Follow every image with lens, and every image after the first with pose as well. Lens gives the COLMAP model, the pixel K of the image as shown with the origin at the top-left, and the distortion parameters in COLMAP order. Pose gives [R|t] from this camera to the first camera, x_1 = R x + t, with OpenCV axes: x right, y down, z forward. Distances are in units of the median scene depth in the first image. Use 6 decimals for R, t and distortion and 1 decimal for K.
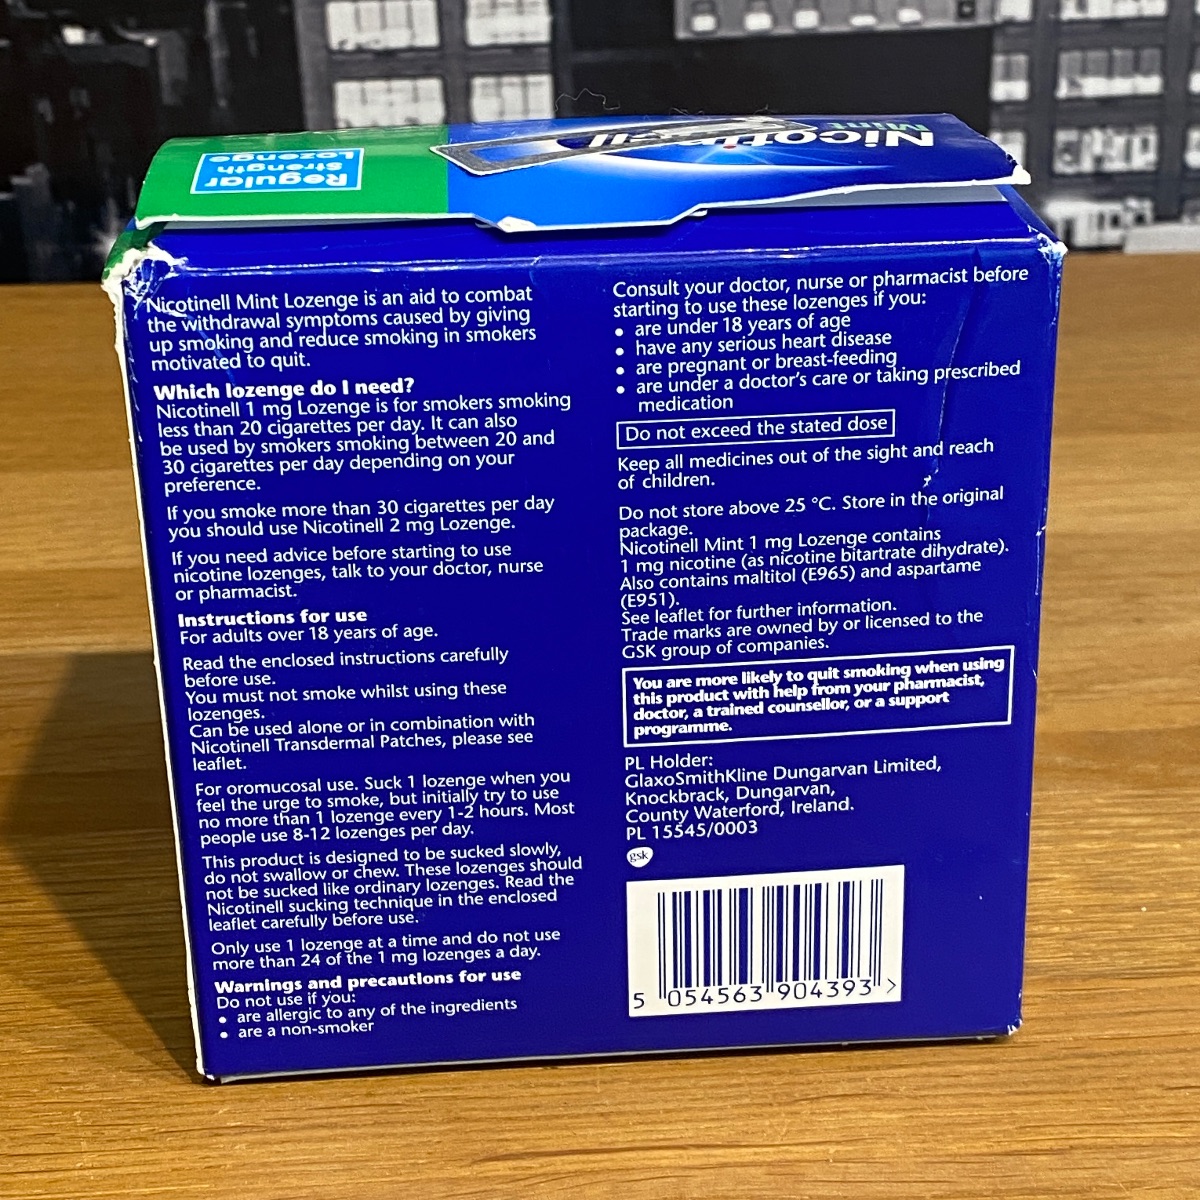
lens RADIAL K [[2401.8, 0, 599.9], [0, 2401.8, 595.8], [0, 0, 1]] dist [0.154295, 0.000000]
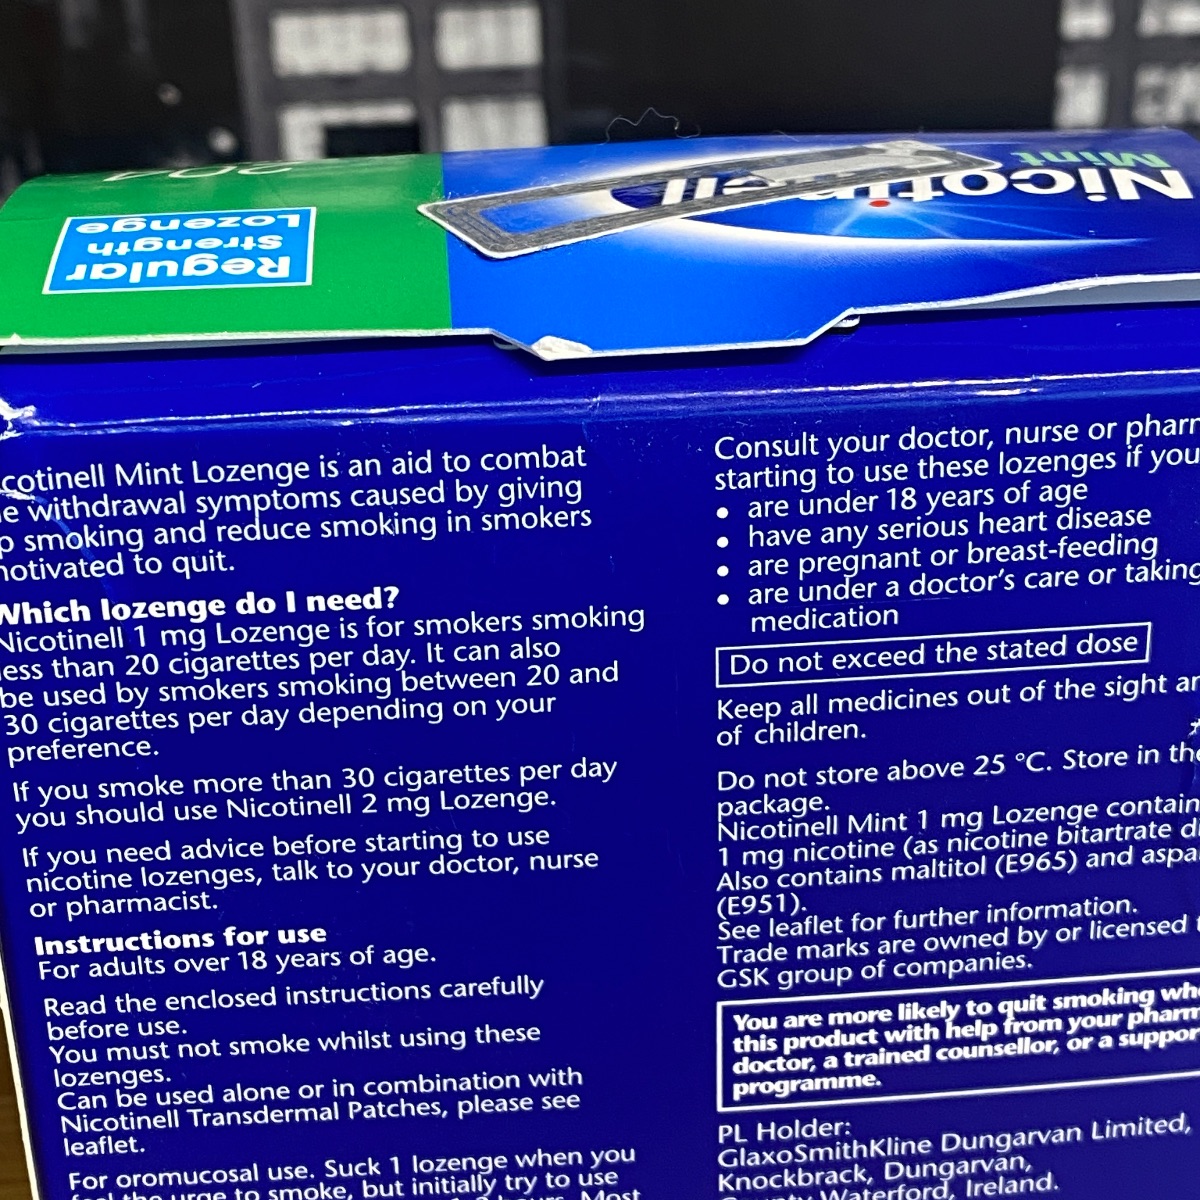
lens RADIAL K [[2450.8, 0, 577.7], [0, 2450.8, 609.3], [0, 0, 1]] dist [0.151025, 0.000000]
pose [[0.999937, -0.006798, 0.008955, -0.034813], [0.006429, 0.999156, 0.040559, -0.106737], [-0.009223, -0.040499, 0.999137, 0.342213]]
